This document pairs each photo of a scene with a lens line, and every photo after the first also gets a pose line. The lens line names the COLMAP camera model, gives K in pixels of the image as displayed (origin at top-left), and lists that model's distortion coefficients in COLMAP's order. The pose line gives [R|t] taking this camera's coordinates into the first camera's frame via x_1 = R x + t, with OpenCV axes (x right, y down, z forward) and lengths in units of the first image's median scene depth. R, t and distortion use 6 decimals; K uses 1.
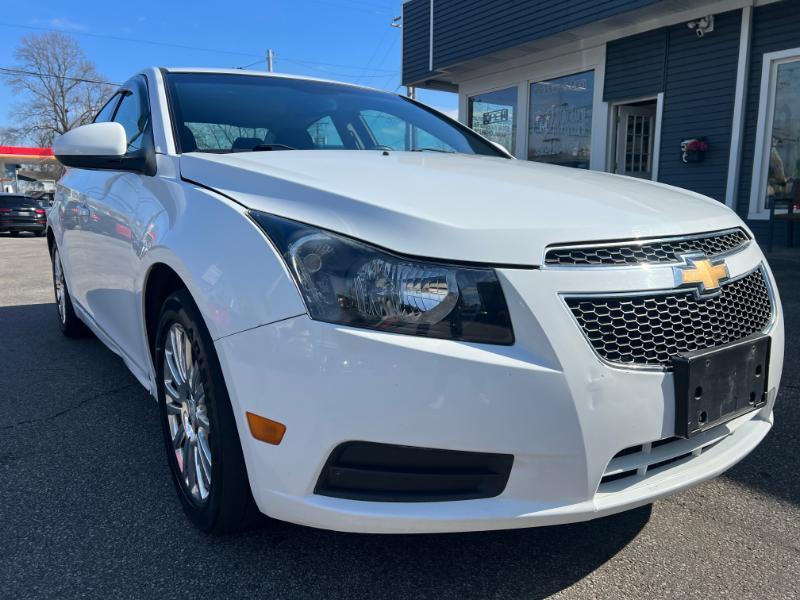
lens RADIAL K [[607.1, 0, 400.0], [0, 607.1, 300.0], [0, 0, 1]] dist [0.054706, -0.064715]
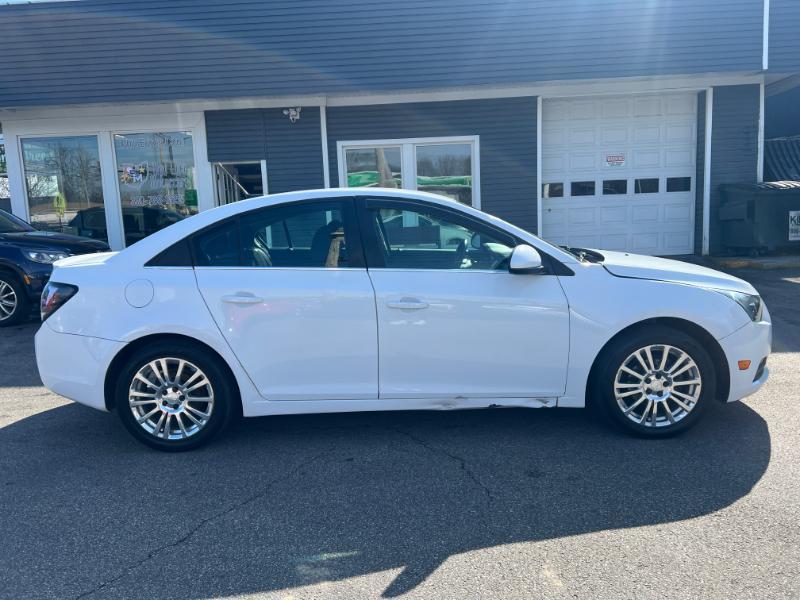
lens RADIAL K [[606.7, 0, 396.2], [0, 606.7, 301.9], [0, 0, 1]] dist [0.057724, -0.068611]
pose [[0.573529, -0.134429, 0.808080, -1.584895], [0.166932, 0.984924, 0.045369, -0.218285], [-0.801996, 0.108874, 0.587323, 0.286338]]
